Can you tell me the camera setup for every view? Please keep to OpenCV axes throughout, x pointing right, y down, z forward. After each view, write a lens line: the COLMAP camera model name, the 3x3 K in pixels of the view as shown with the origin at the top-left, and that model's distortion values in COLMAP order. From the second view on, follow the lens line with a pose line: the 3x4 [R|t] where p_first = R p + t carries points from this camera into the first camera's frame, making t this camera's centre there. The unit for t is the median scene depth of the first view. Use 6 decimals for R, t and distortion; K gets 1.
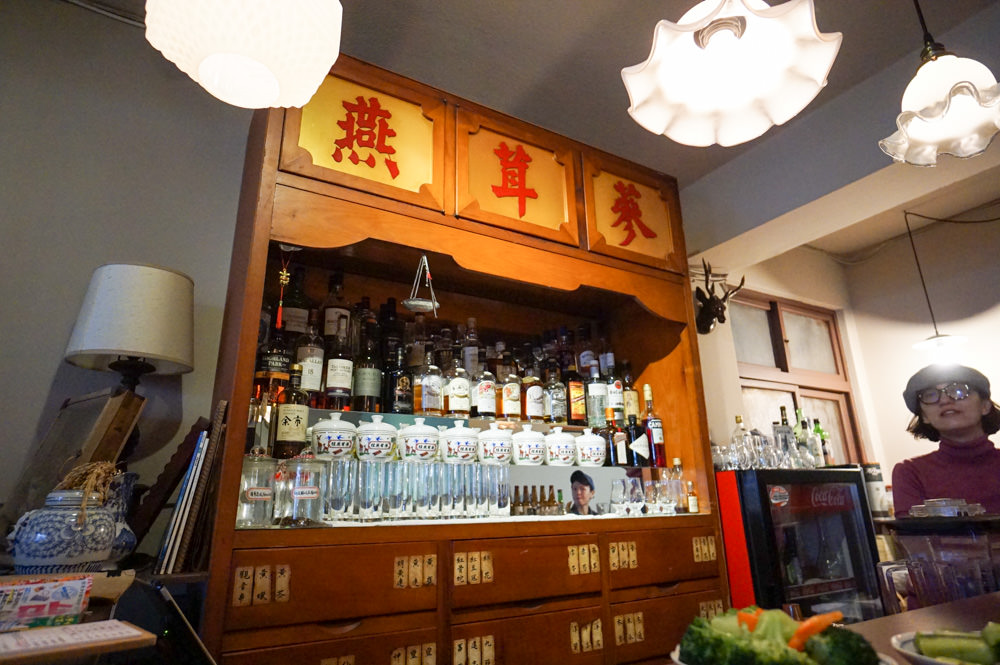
lens RADIAL K [[564.7, 0, 503.6], [0, 564.7, 319.7], [0, 0, 1]] dist [-0.007441, 0.004366]
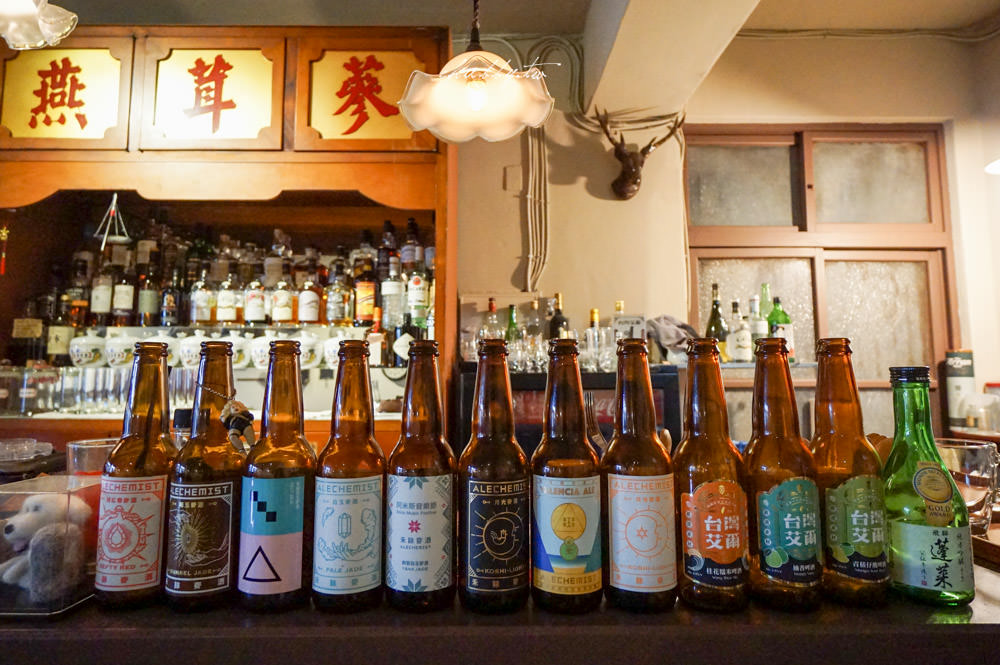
lens RADIAL K [[564.7, 0, 497.5], [0, 564.7, 323.1], [0, 0, 1]] dist [-0.007441, 0.004366]
pose [[0.864418, -0.028586, -0.501961, 0.888015], [0.139999, 0.972581, 0.185704, 0.030868], [0.482889, -0.230800, 0.844718, 0.281629]]
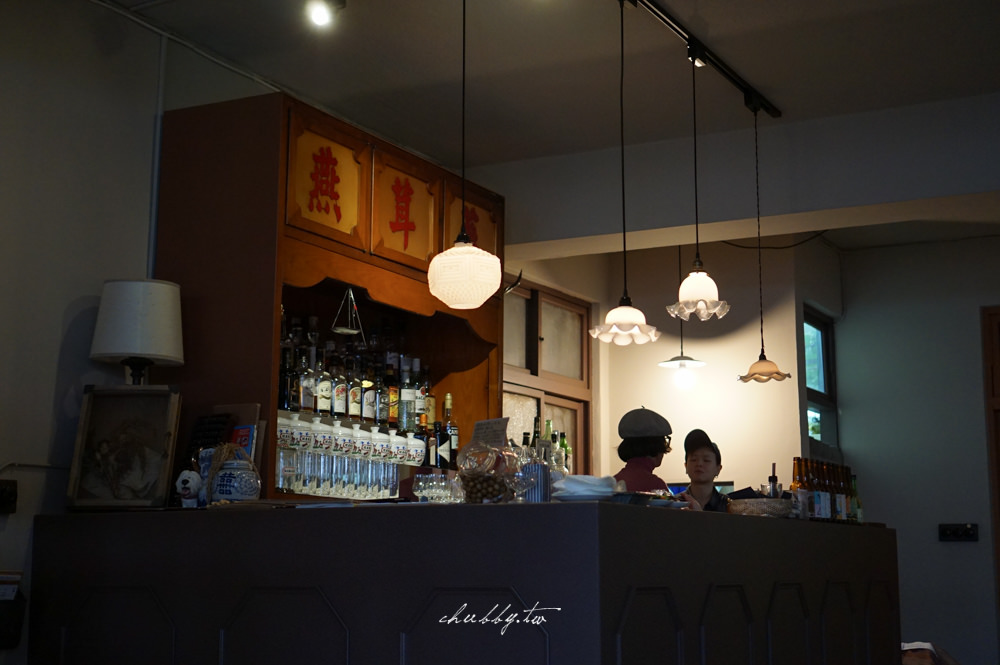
lens RADIAL K [[1459.3, 0, 499.5], [0, 1459.3, 335.3], [0, 0, 1]] dist [-0.006822, 0.000000]
pose [[0.857425, 0.104665, 0.503854, -1.160732], [-0.180034, 0.978236, 0.103161, -0.320433], [-0.482090, -0.179163, 0.857607, -1.505836]]
